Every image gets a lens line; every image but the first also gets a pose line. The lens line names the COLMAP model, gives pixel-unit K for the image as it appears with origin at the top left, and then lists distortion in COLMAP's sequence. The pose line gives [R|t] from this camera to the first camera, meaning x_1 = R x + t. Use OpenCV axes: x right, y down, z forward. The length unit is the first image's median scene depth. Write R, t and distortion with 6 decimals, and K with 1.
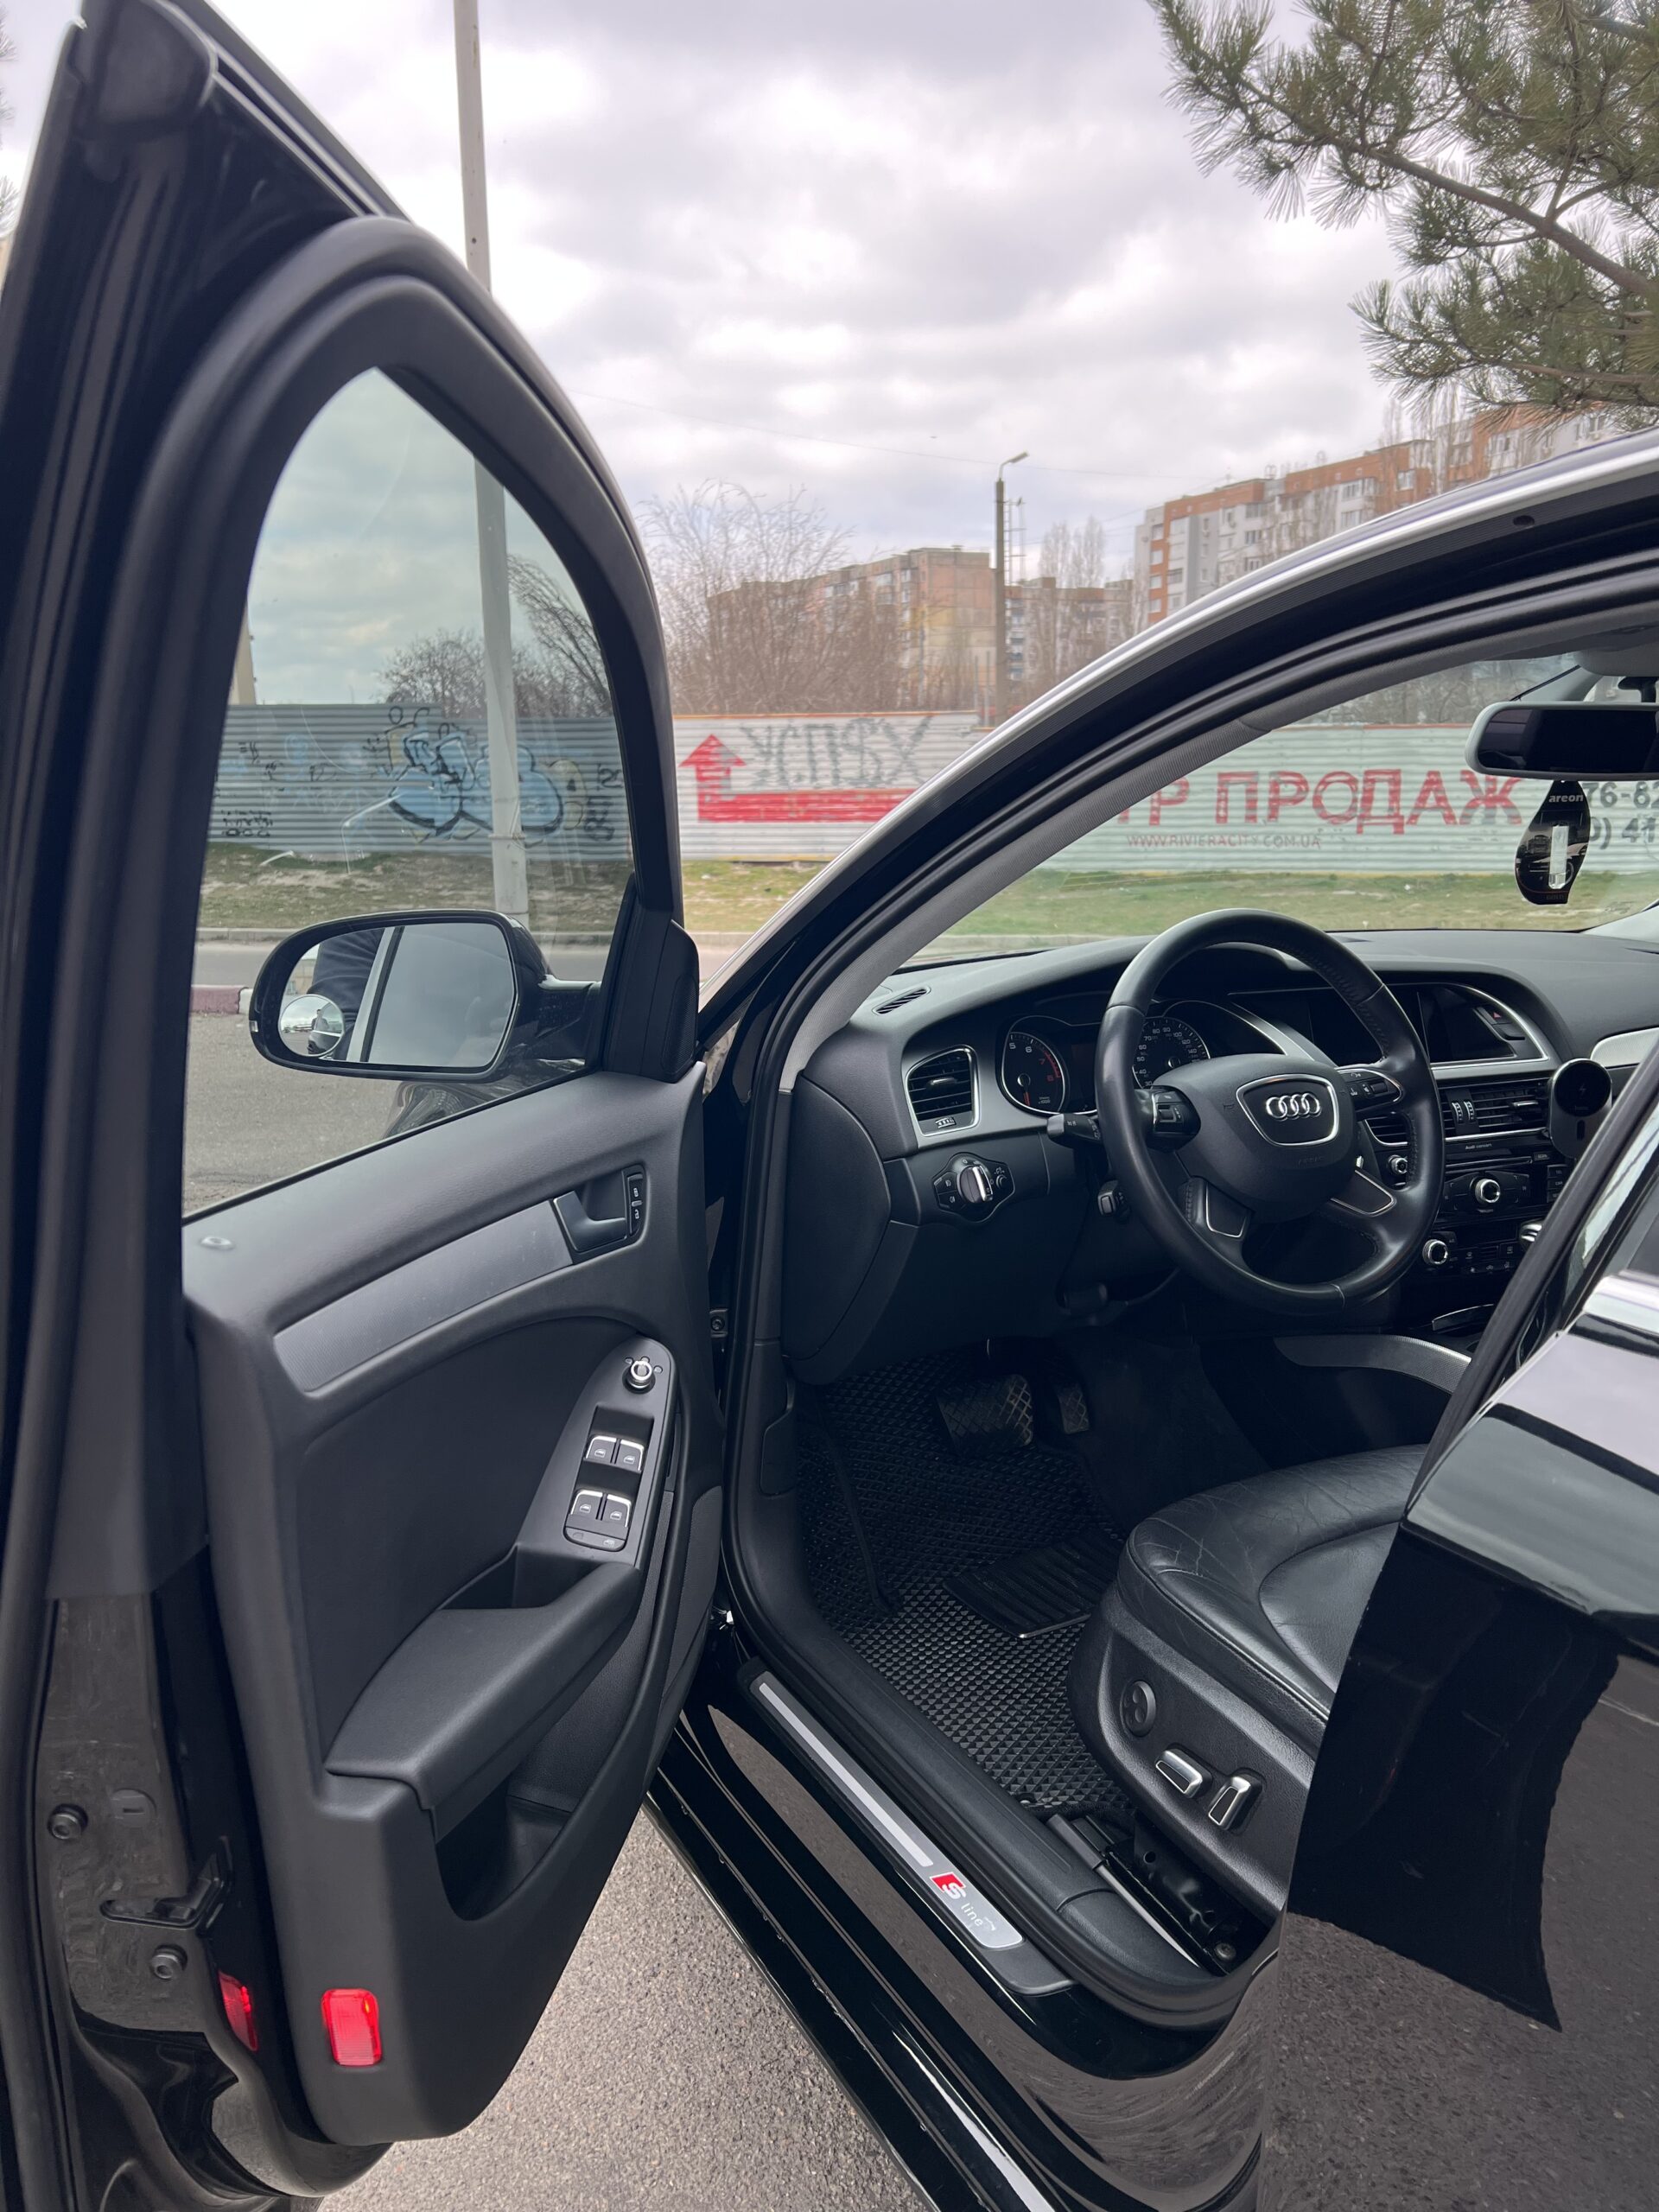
lens RADIAL K [[1686.9, 0, 818.5], [0, 1686.9, 1134.4], [0, 0, 1]] dist [0.042597, -0.051115]
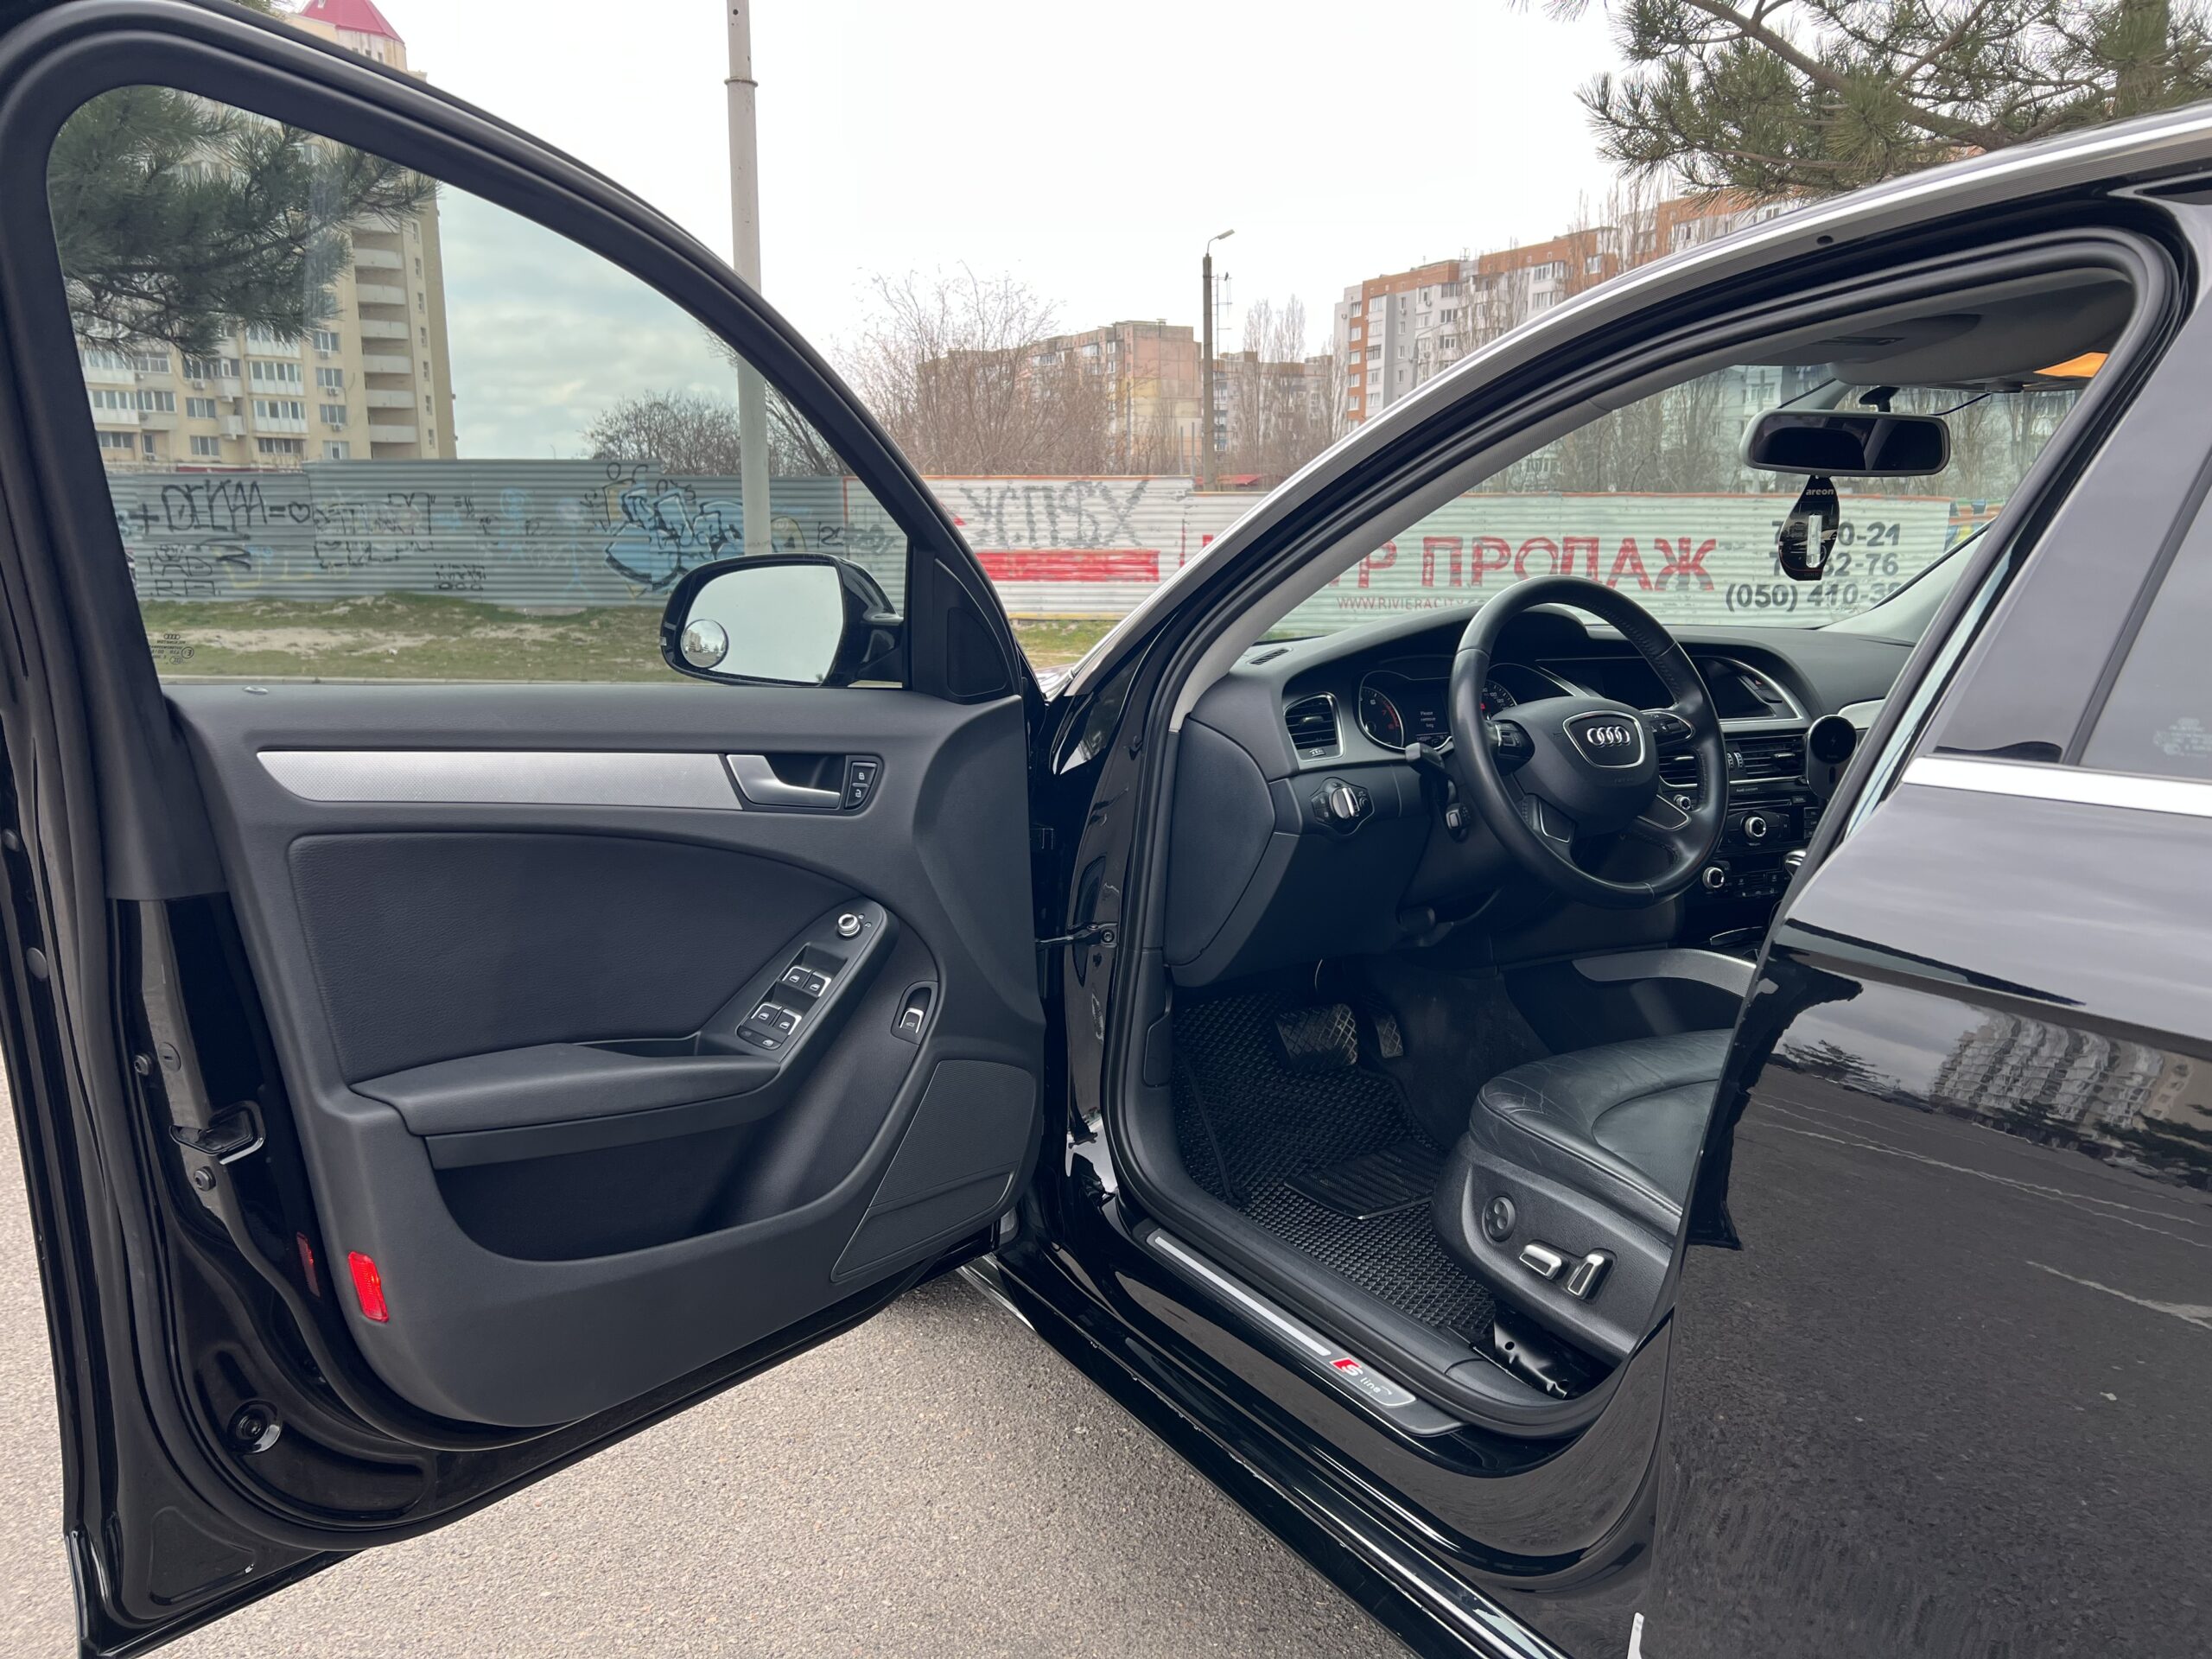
lens RADIAL K [[1686.9, 0, 1118.3], [0, 1686.9, 833.8], [0, 0, 1]] dist [0.042597, -0.051115]
pose [[0.998372, 0.002124, 0.057000, -0.034806], [0.000073, 0.999258, -0.038508, 0.025310], [-0.057039, 0.038449, 0.997631, -0.045688]]
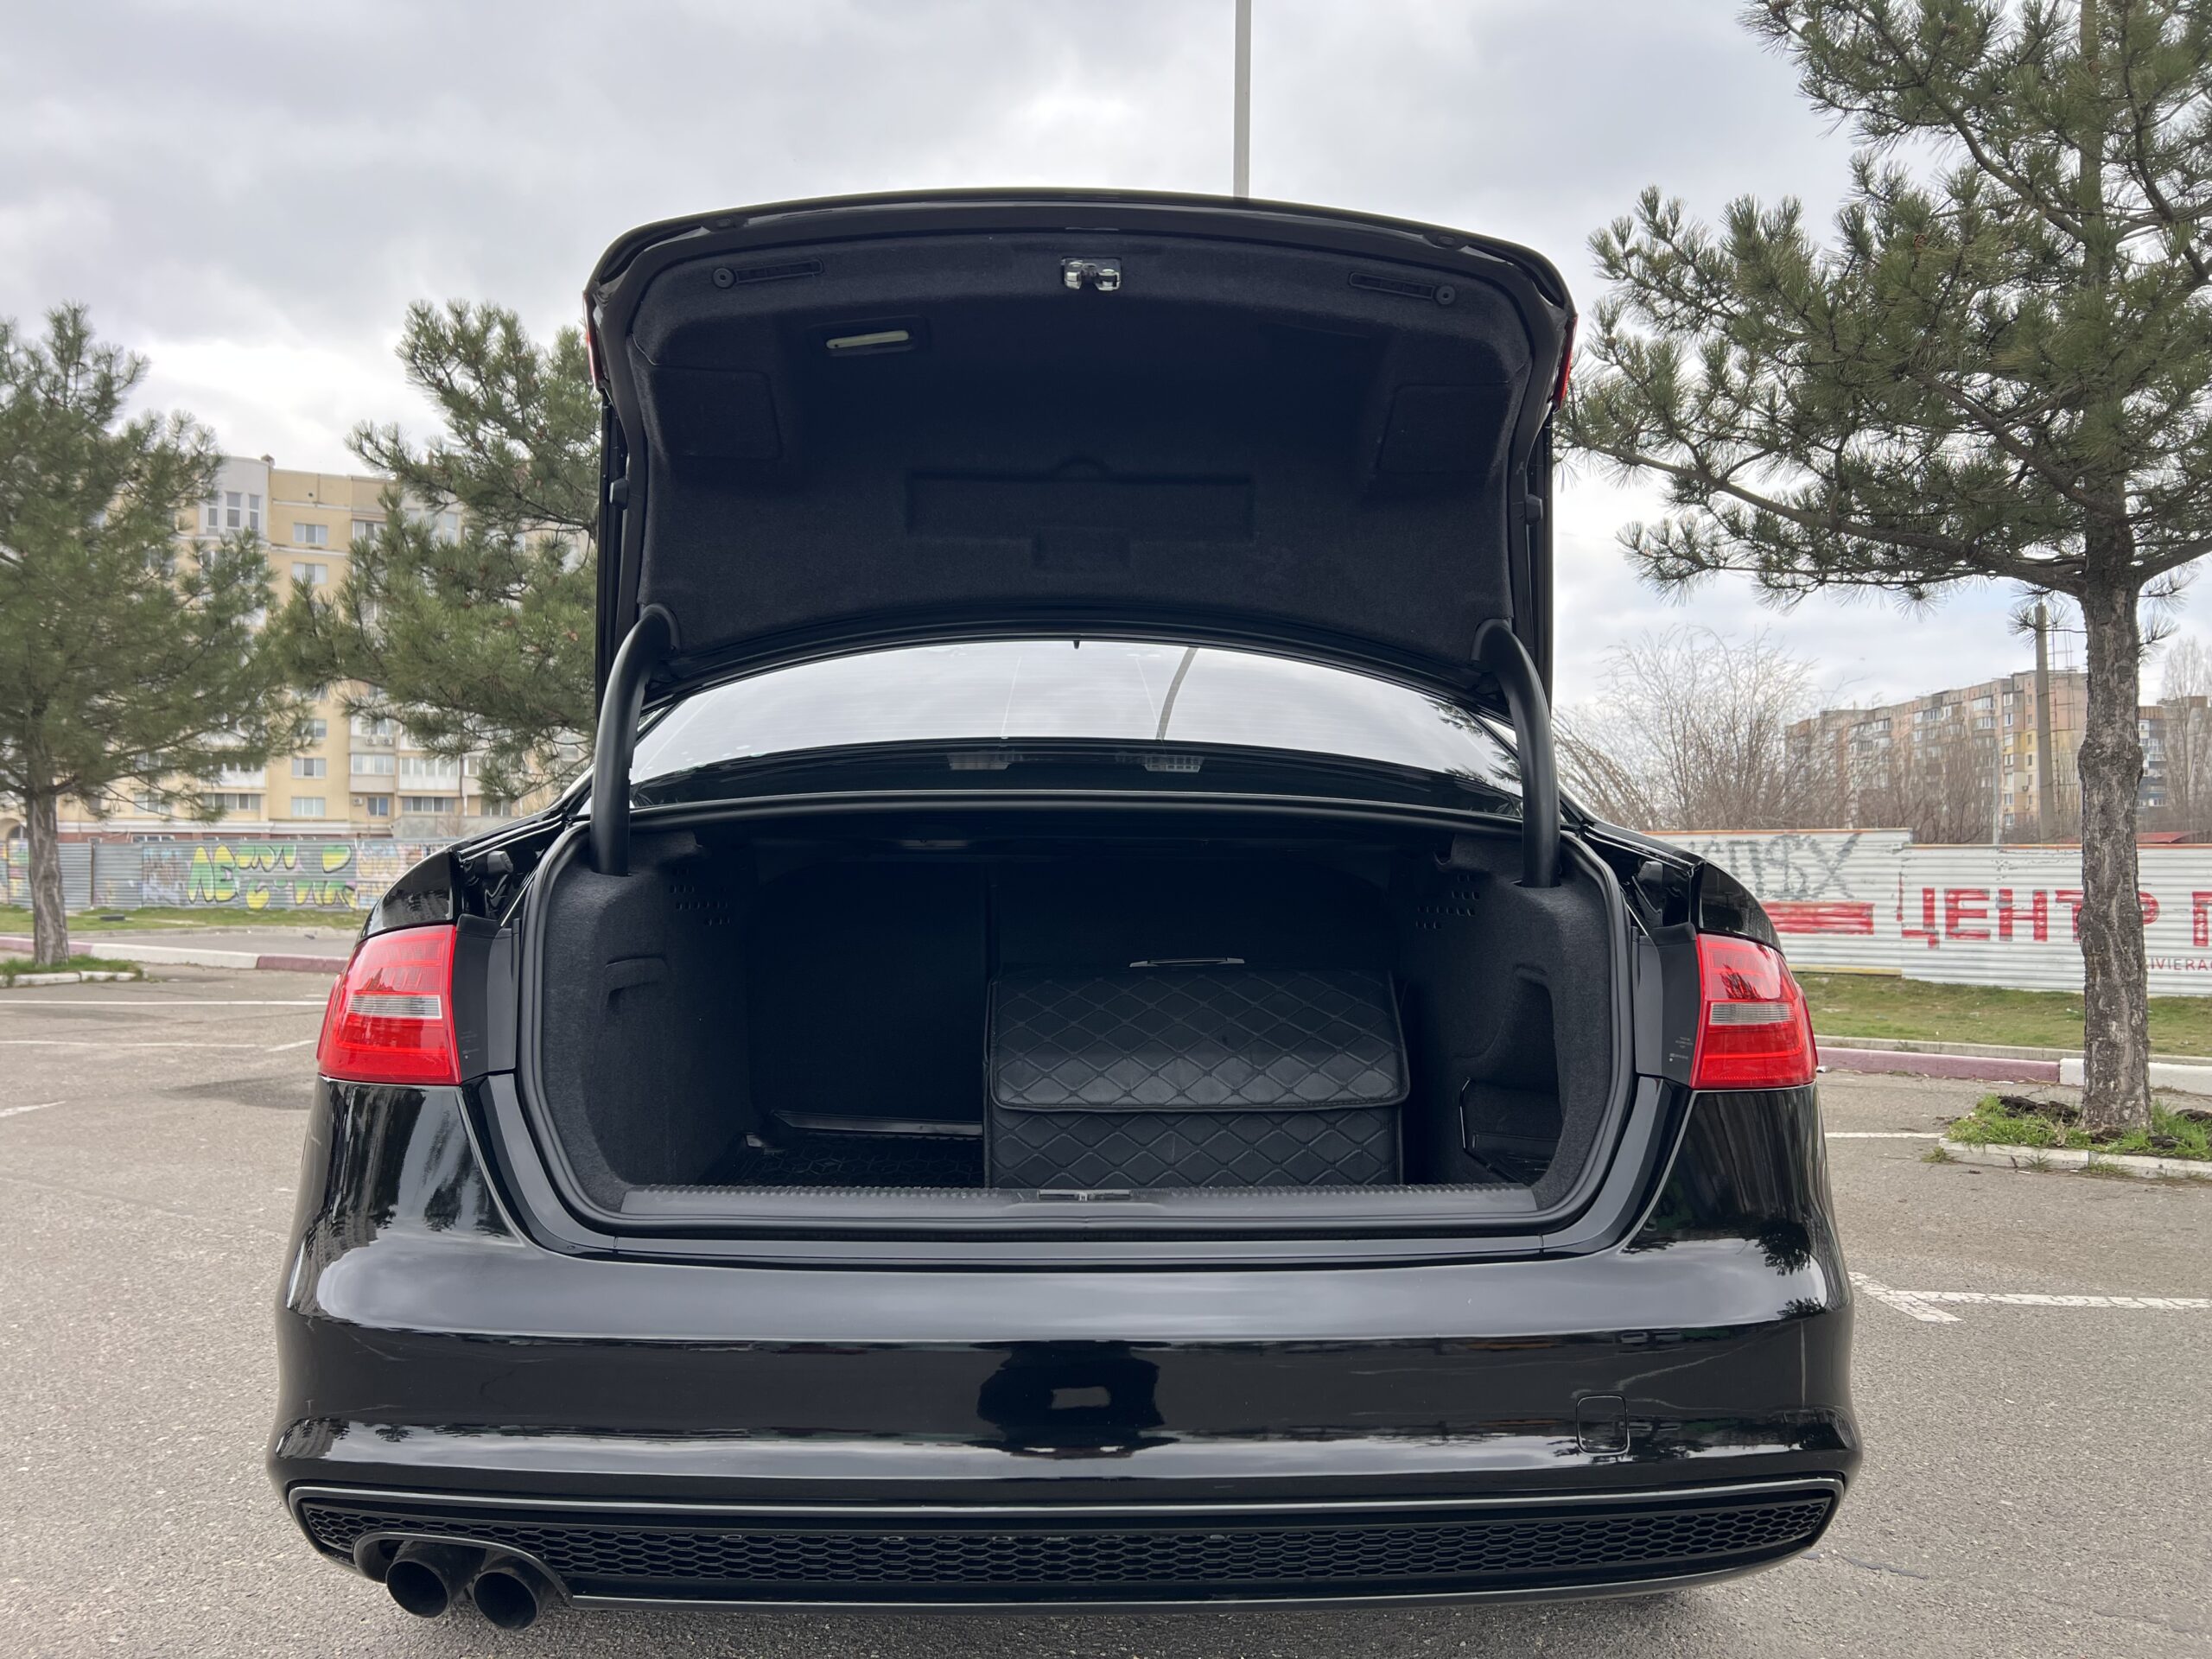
lens RADIAL K [[1686.9, 0, 1122.5], [0, 1686.9, 827.0], [0, 0, 1]] dist [0.042597, -0.051115]
pose [[0.904167, 0.000691, -0.427178, 0.411668], [-0.107132, 0.968407, -0.225190, 0.107267], [0.413527, 0.249374, 0.875676, -0.316773]]
